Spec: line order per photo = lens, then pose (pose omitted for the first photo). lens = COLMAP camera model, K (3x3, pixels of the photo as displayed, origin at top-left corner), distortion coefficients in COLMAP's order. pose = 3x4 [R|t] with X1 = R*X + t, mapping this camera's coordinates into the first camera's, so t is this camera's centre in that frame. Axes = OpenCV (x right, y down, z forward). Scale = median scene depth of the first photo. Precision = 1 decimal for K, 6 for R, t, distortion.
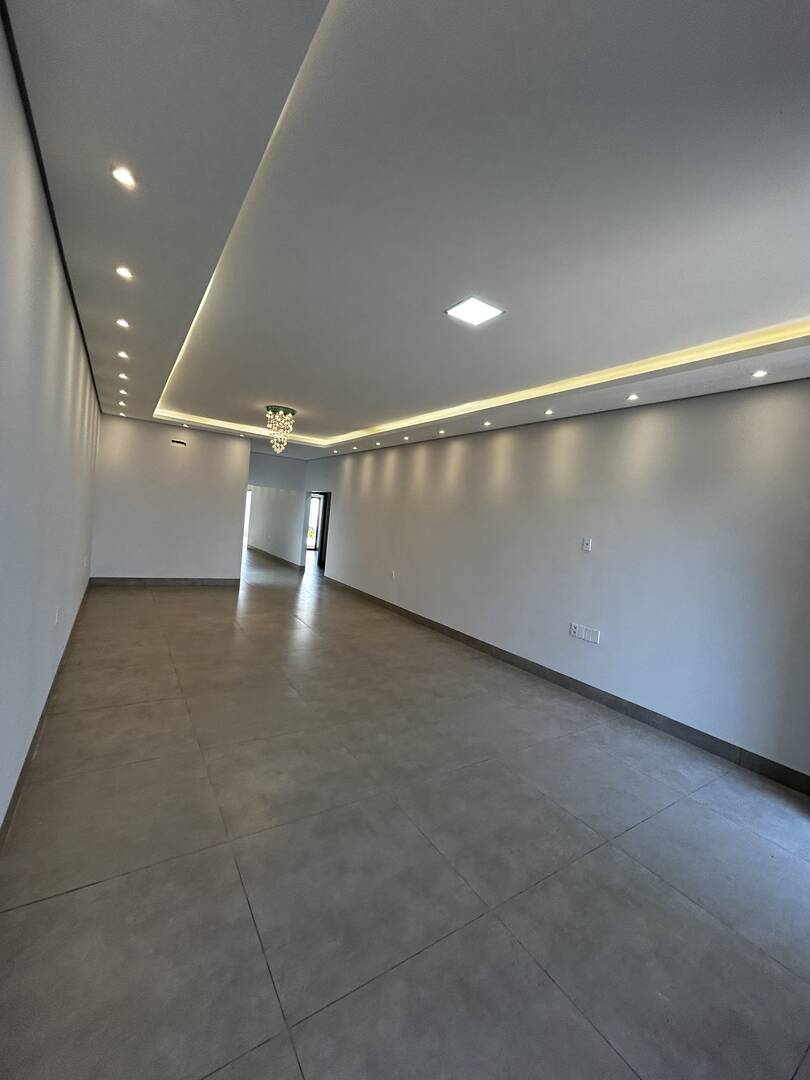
lens RADIAL K [[435.4, 0, 412.4], [0, 435.4, 538.9], [0, 0, 1]] dist [0.000384, 0.000793]
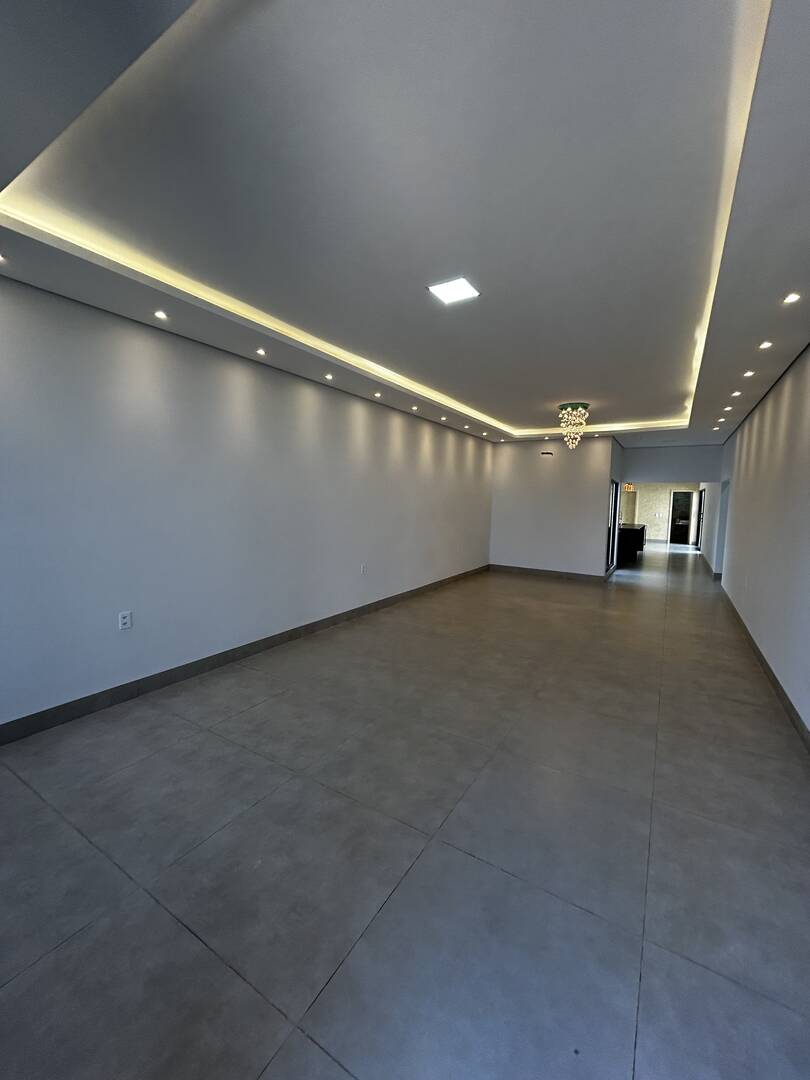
lens RADIAL K [[435.4, 0, 403.4], [0, 435.4, 538.2], [0, 0, 1]] dist [0.000384, 0.000793]
pose [[0.420144, 0.000009, -0.907457, 0.630765], [-0.024971, 0.999621, -0.011551, 0.049803], [0.907114, 0.027514, 0.419985, 0.285386]]
